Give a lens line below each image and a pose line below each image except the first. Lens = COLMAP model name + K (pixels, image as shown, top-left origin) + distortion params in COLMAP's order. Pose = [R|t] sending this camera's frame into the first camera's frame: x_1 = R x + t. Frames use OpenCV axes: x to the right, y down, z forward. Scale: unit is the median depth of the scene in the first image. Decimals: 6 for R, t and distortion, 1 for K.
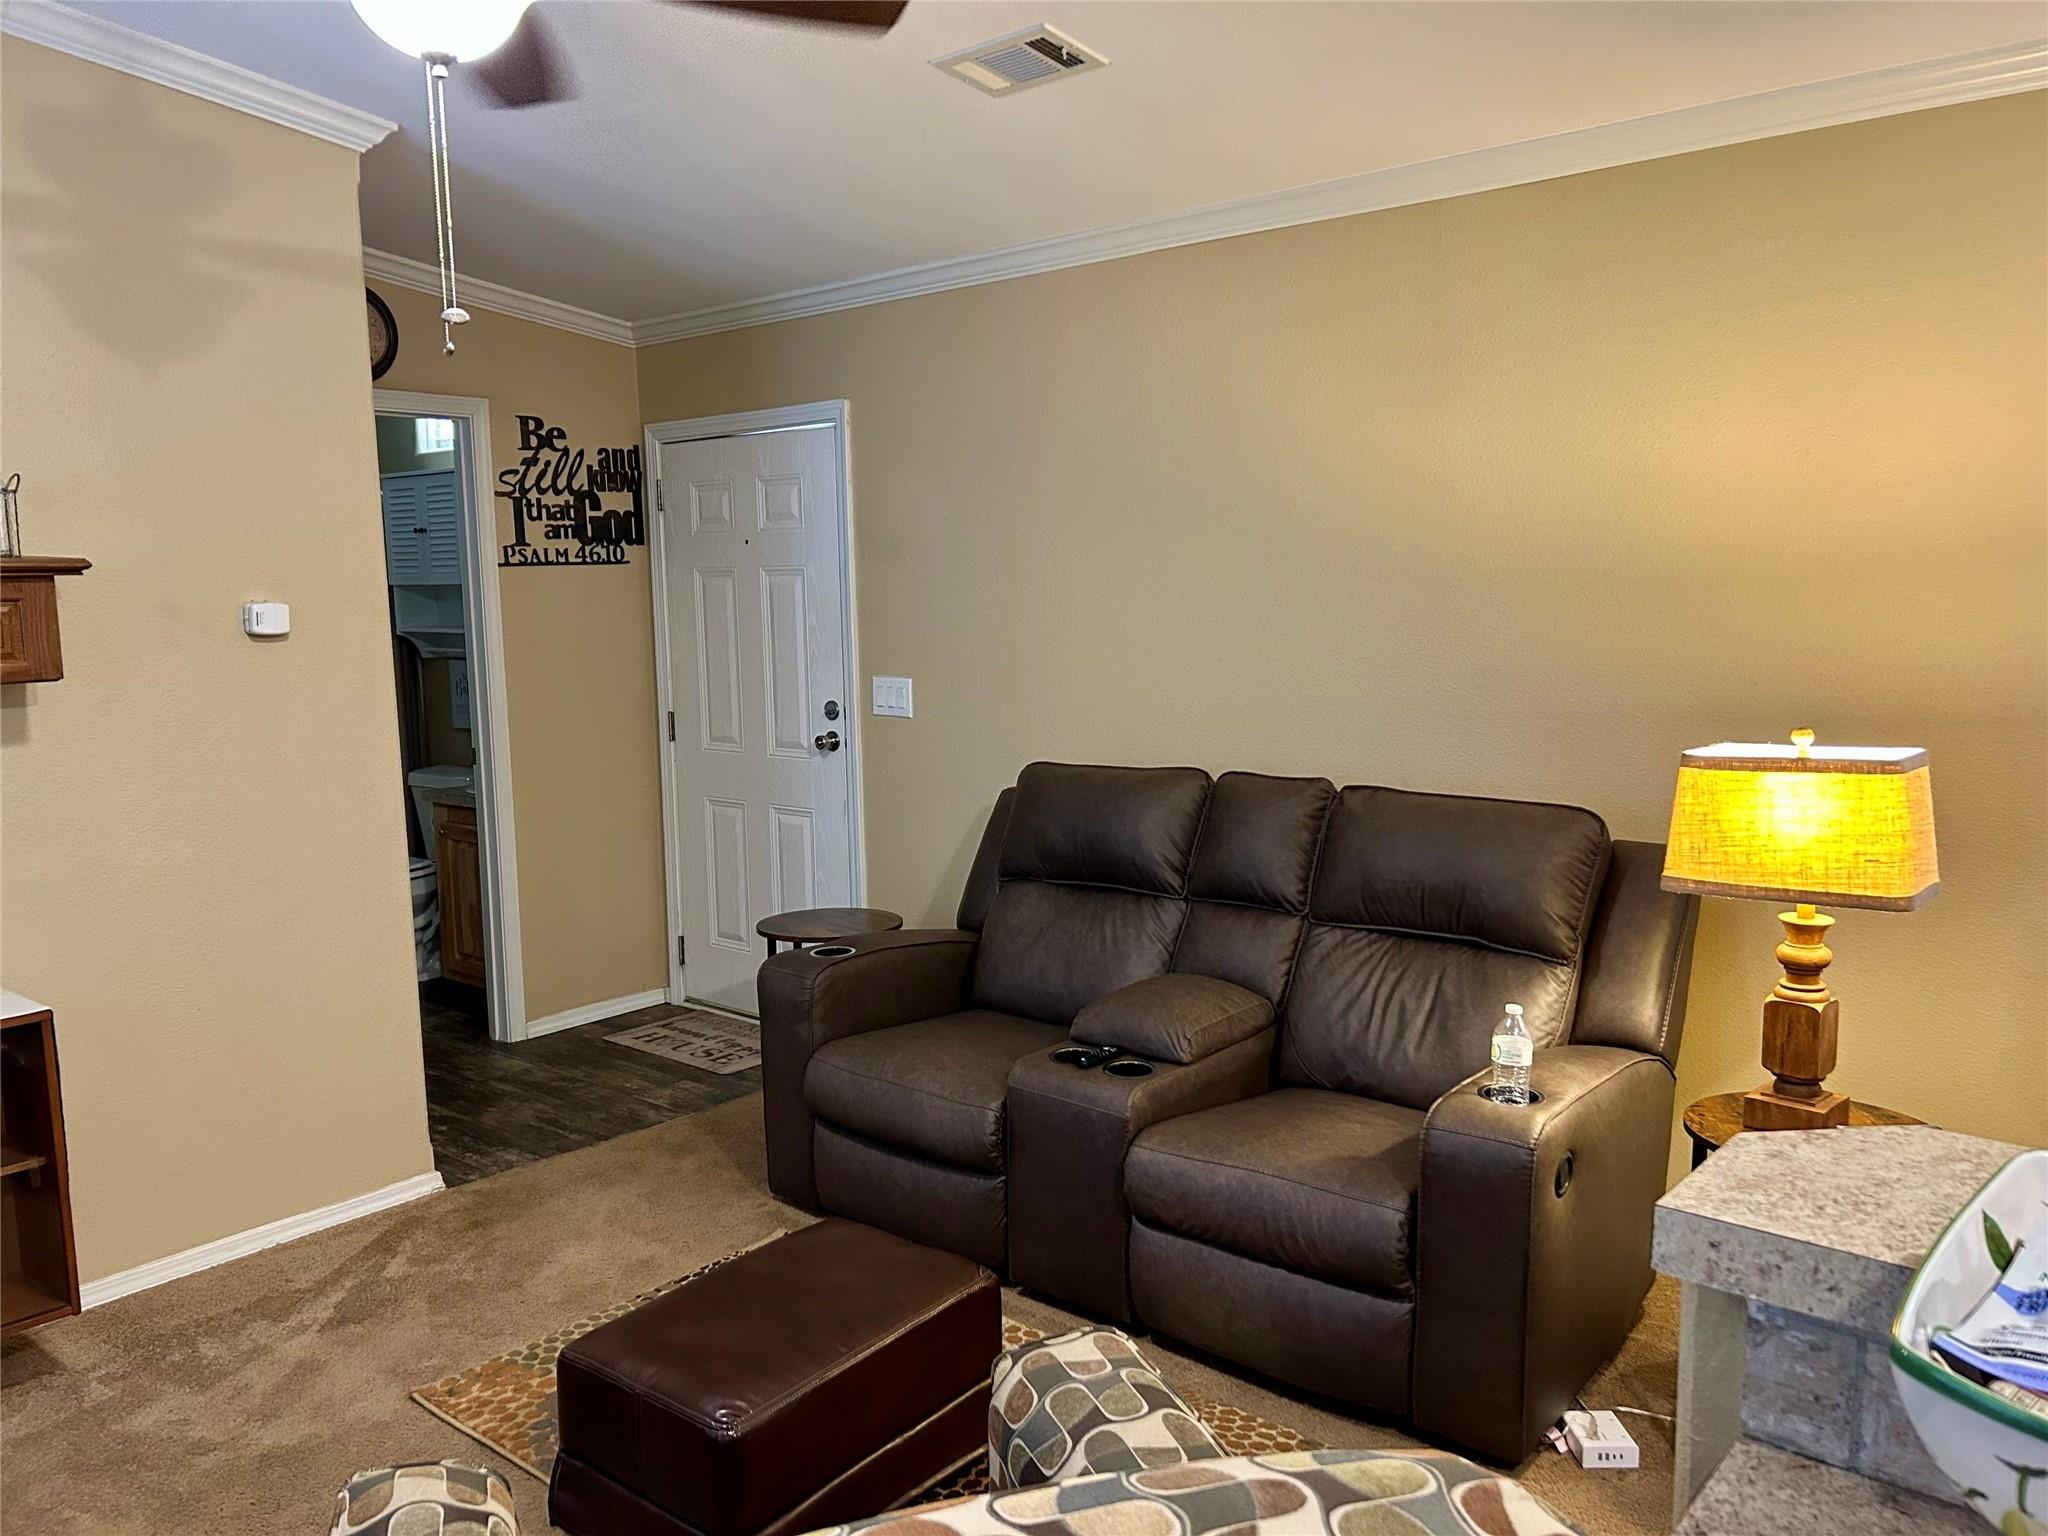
lens RADIAL K [[1542.7, 0, 1021.0], [0, 1542.7, 775.4], [0, 0, 1]] dist [0.038566, -0.048093]
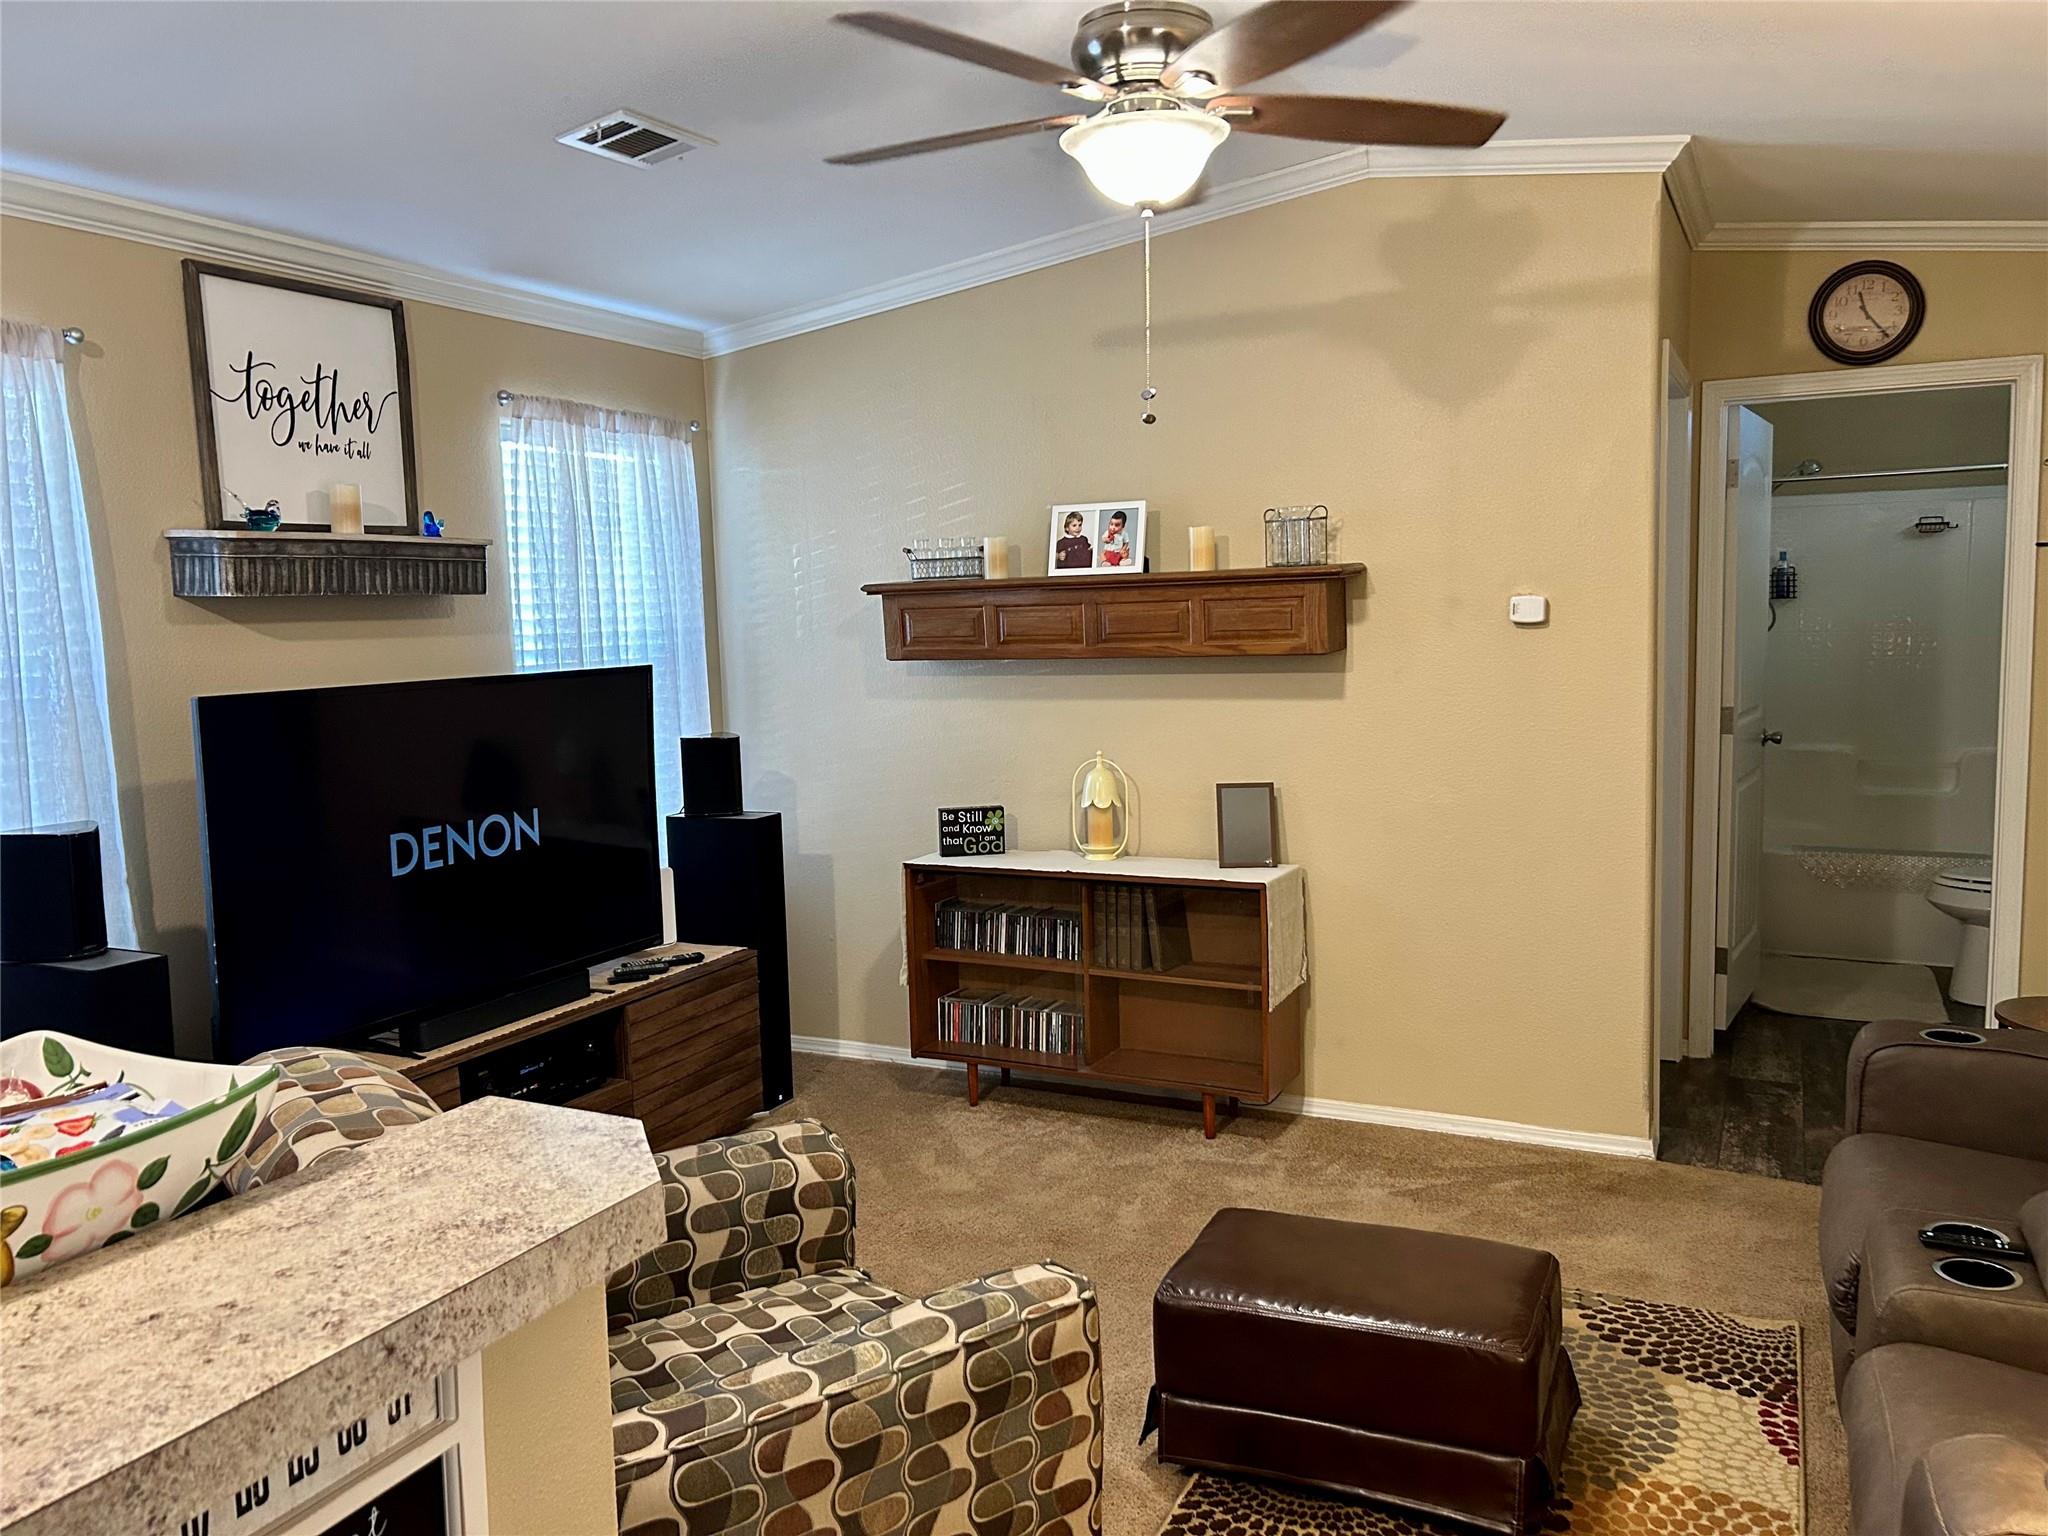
lens RADIAL K [[1542.7, 0, 1014.7], [0, 1542.7, 764.4], [0, 0, 1]] dist [0.038566, -0.048093]
pose [[0.239224, 0.111752, -0.964512, 0.425732], [-0.099507, 0.990946, 0.090134, -0.039826], [0.965852, 0.074414, 0.248179, 0.263769]]
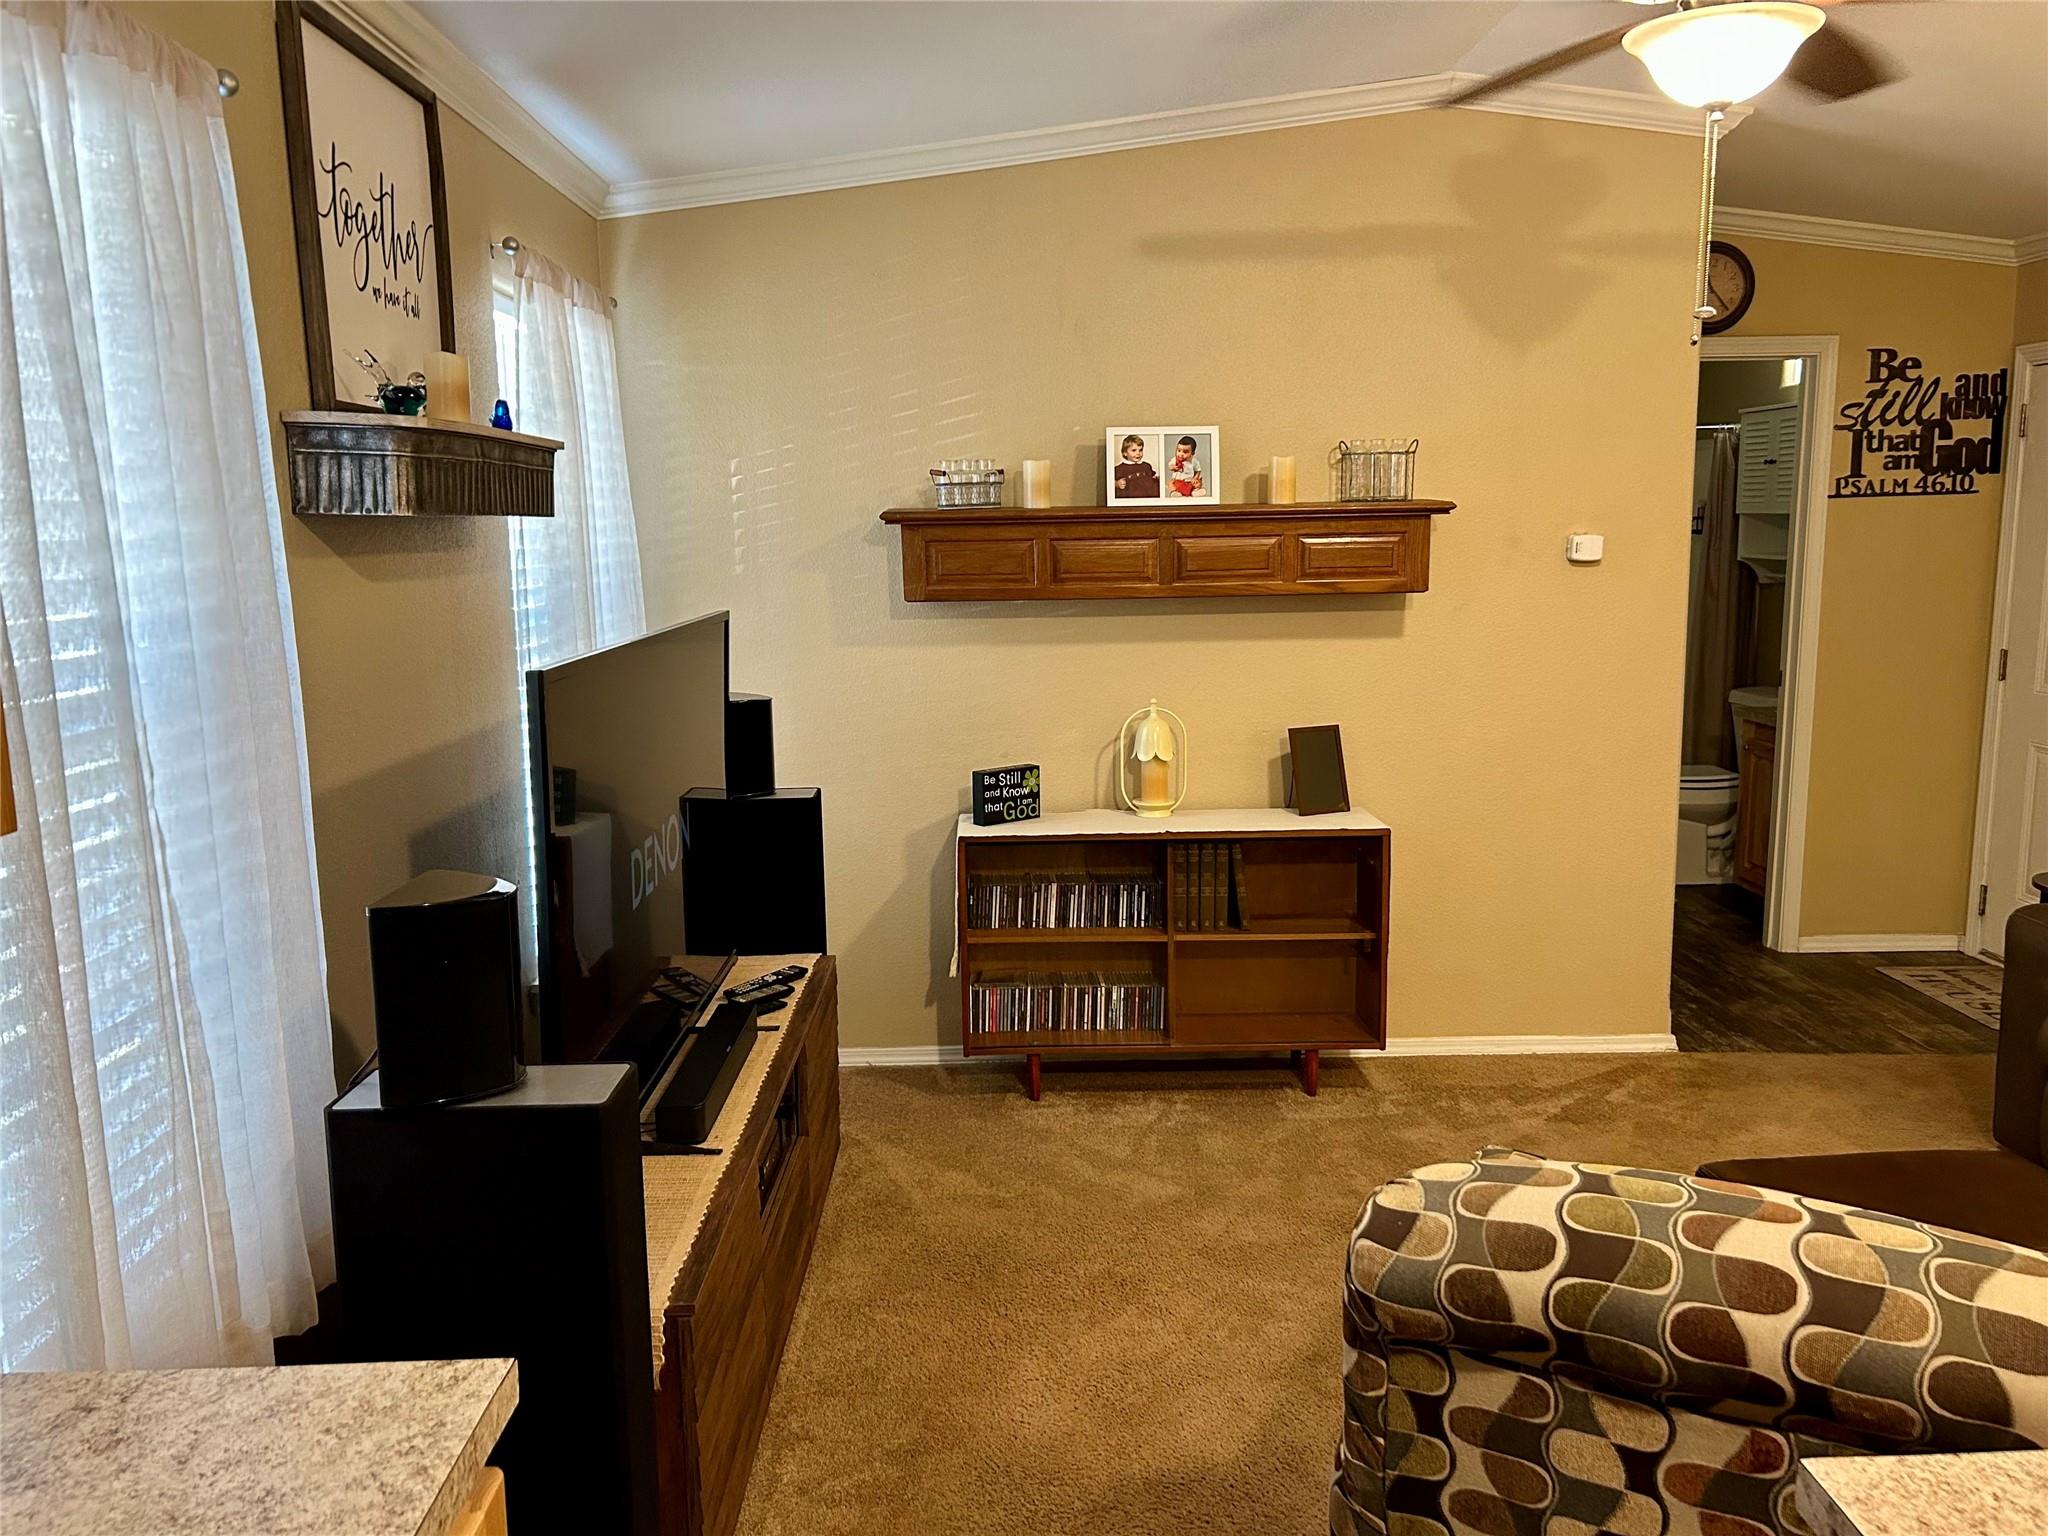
lens RADIAL K [[1542.7, 0, 1018.3], [0, 1542.7, 760.7], [0, 0, 1]] dist [0.038566, -0.048093]
pose [[0.660223, 0.124904, -0.740611, 0.108742], [-0.093112, 0.992080, 0.084309, 0.002696], [0.745275, 0.013297, 0.666624, -0.107112]]
